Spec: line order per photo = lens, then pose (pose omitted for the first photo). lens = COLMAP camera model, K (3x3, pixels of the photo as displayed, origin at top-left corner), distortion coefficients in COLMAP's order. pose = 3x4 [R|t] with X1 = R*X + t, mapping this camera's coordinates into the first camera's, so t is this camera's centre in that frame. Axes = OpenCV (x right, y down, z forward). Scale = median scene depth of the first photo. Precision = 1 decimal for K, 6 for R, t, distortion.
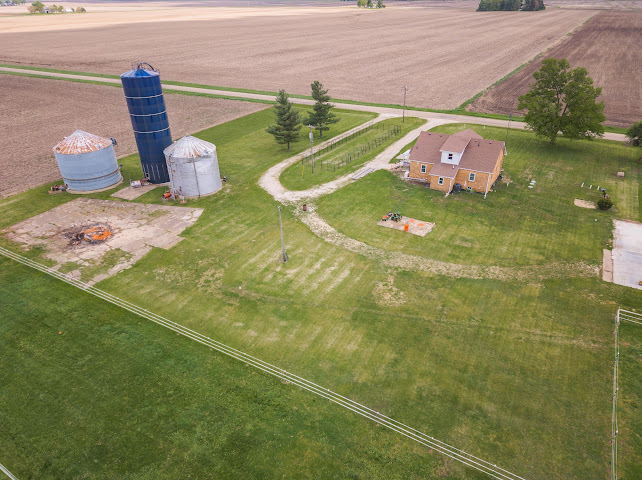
lens RADIAL K [[432.6, 0, 322.0], [0, 432.6, 250.6], [0, 0, 1]] dist [0.007147, -0.004556]
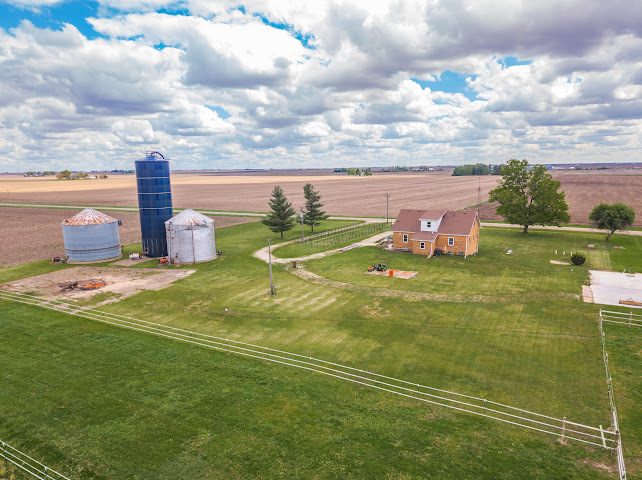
lens RADIAL K [[432.6, 0, 322.0], [0, 432.6, 250.6], [0, 0, 1]] dist [0.007147, -0.004556]
pose [[0.999937, -0.003581, 0.010625, 0.016476], [0.006995, 0.939812, -0.341621, 0.225799], [-0.008762, 0.341674, 0.939778, 0.004799]]
